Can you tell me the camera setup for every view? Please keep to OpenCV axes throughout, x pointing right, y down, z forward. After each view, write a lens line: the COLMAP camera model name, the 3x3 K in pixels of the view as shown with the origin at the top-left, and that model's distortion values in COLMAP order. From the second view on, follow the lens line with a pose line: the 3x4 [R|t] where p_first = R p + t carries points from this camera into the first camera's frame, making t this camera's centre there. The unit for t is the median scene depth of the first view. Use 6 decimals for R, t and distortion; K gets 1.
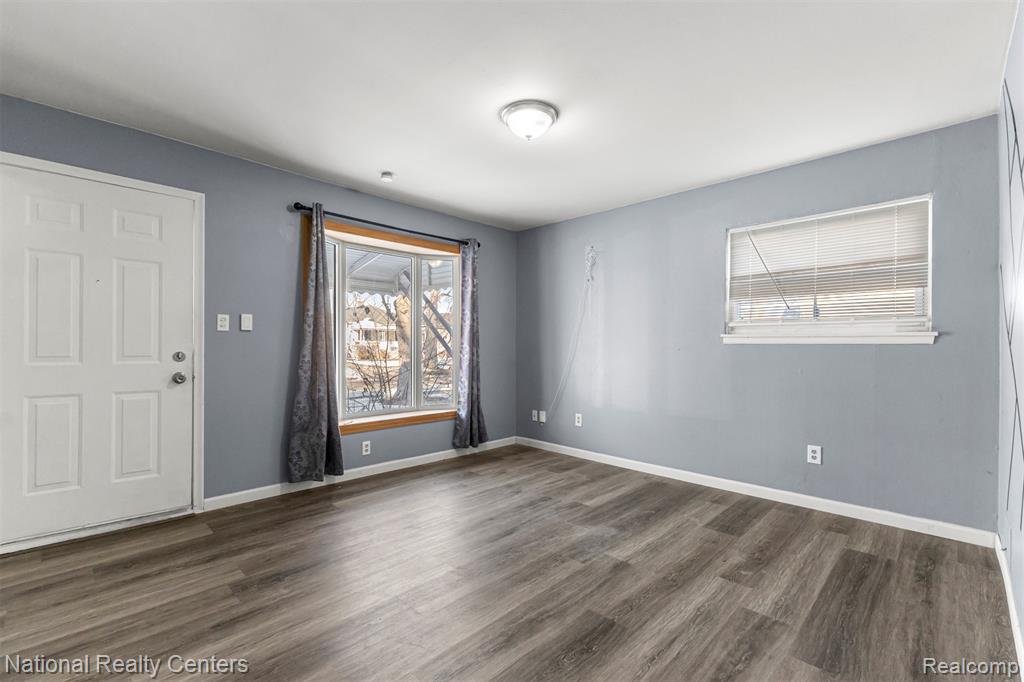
lens RADIAL K [[446.9, 0, 522.1], [0, 446.9, 351.0], [0, 0, 1]] dist [0.008769, -0.002733]
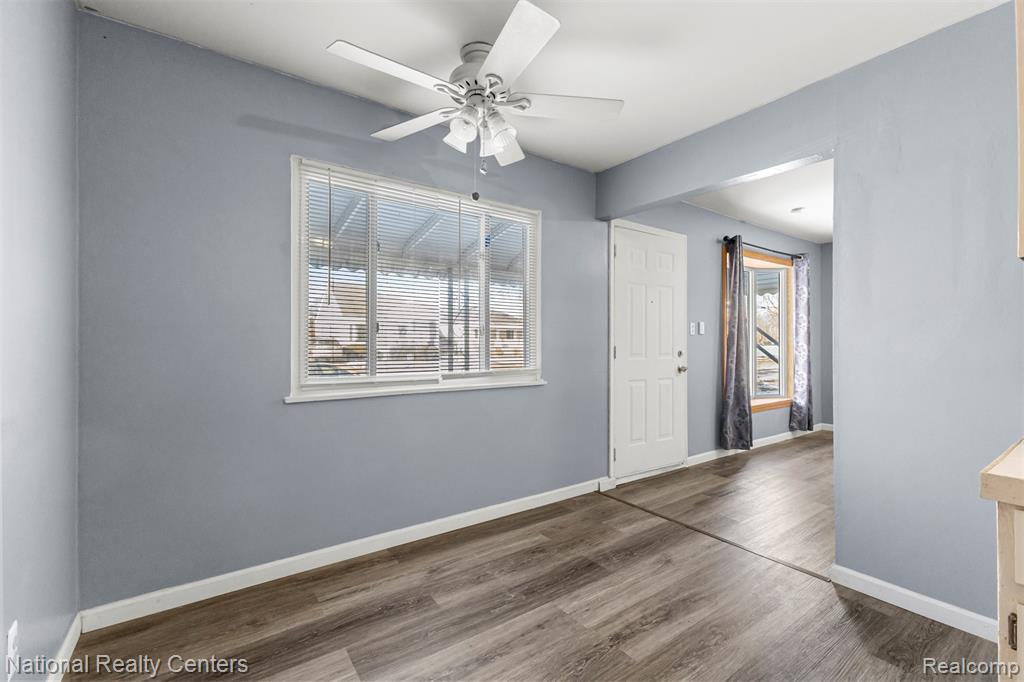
lens RADIAL K [[446.3, 0, 510.3], [0, 446.3, 341.3], [0, 0, 1]] dist [0.000324, -0.000594]
pose [[0.983226, -0.005630, -0.182304, -1.067473], [0.003379, 0.999914, -0.012655, -0.010343], [0.182360, 0.011827, 0.983161, -0.475997]]
